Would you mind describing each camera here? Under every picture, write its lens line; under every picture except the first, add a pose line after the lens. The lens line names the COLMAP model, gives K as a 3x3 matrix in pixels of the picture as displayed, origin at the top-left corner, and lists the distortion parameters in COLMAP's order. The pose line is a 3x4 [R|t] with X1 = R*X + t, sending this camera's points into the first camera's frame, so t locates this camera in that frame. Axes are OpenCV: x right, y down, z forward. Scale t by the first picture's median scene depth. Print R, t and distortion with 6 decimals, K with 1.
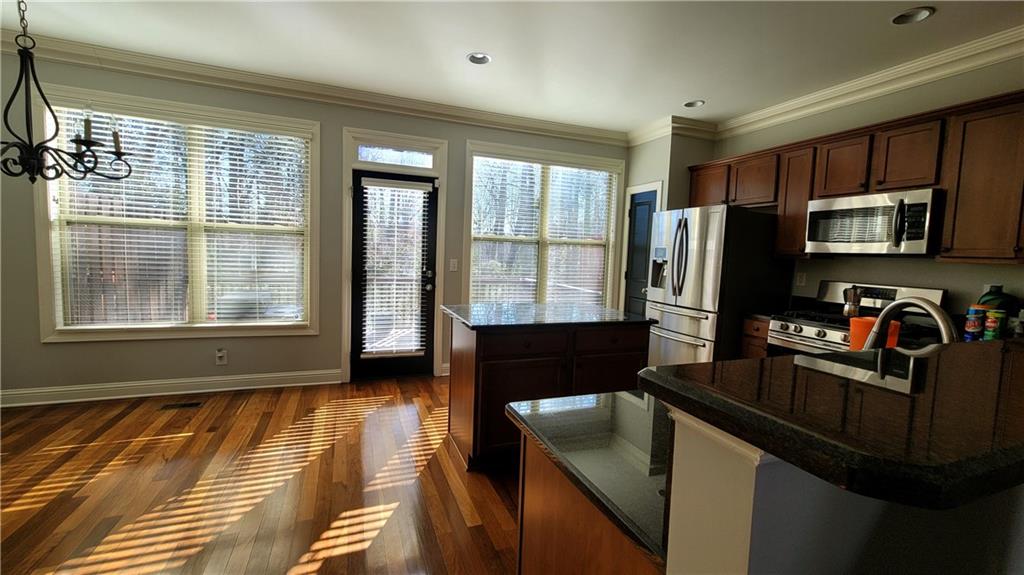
lens RADIAL K [[419.7, 0, 508.4], [0, 419.7, 284.8], [0, 0, 1]] dist [-0.007023, 0.000750]
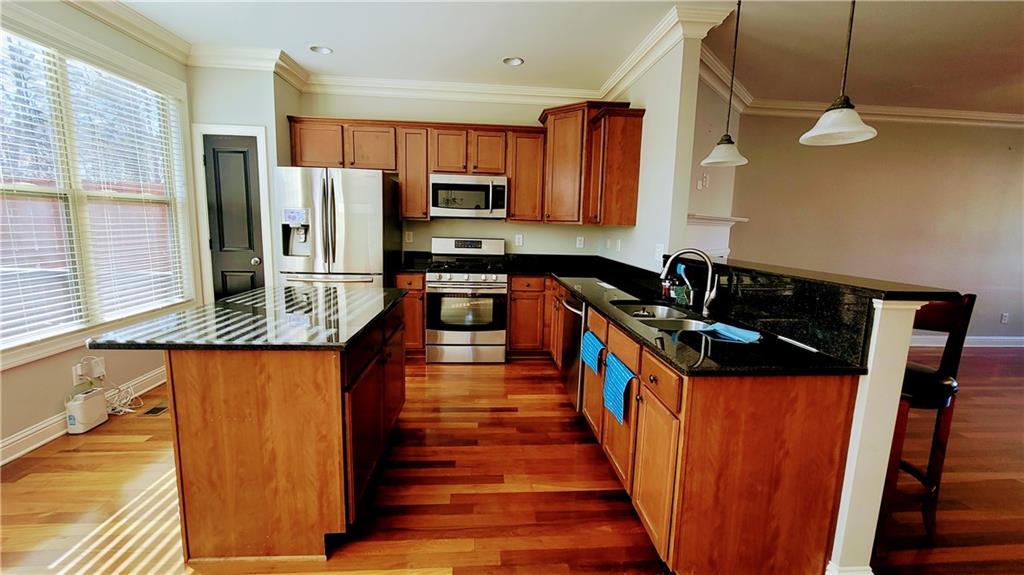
lens RADIAL K [[419.7, 0, 506.8], [0, 419.7, 285.3], [0, 0, 1]] dist [-0.007023, 0.000750]
pose [[0.299922, -0.167726, 0.939103, -0.350603], [0.058557, 0.985803, 0.157365, -0.046194], [-0.952165, 0.007794, 0.305485, 0.326350]]
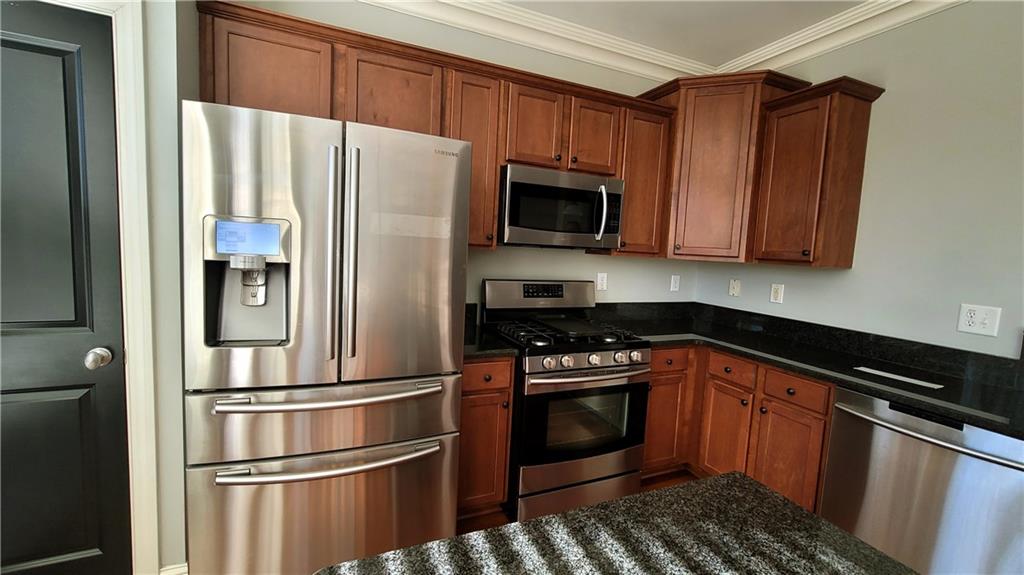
lens RADIAL K [[419.7, 0, 505.9], [0, 419.7, 283.0], [0, 0, 1]] dist [-0.007023, 0.000750]
pose [[-0.041421, -0.124360, 0.991372, 0.032402], [0.025716, 0.991762, 0.125484, -0.078952], [-0.998811, 0.030691, -0.037882, 0.832137]]
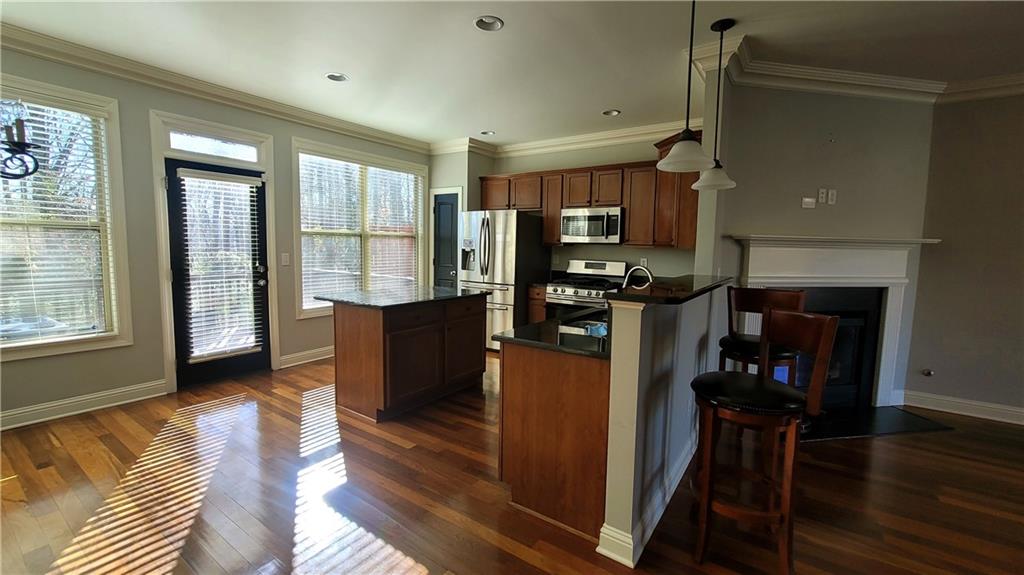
lens RADIAL K [[419.7, 0, 510.5], [0, 419.7, 284.3], [0, 0, 1]] dist [-0.007023, 0.000750]
pose [[0.828337, -0.073620, 0.555372, -0.268943], [0.055307, 0.997232, 0.049702, -0.006793], [-0.557493, -0.010454, 0.830116, -0.164007]]
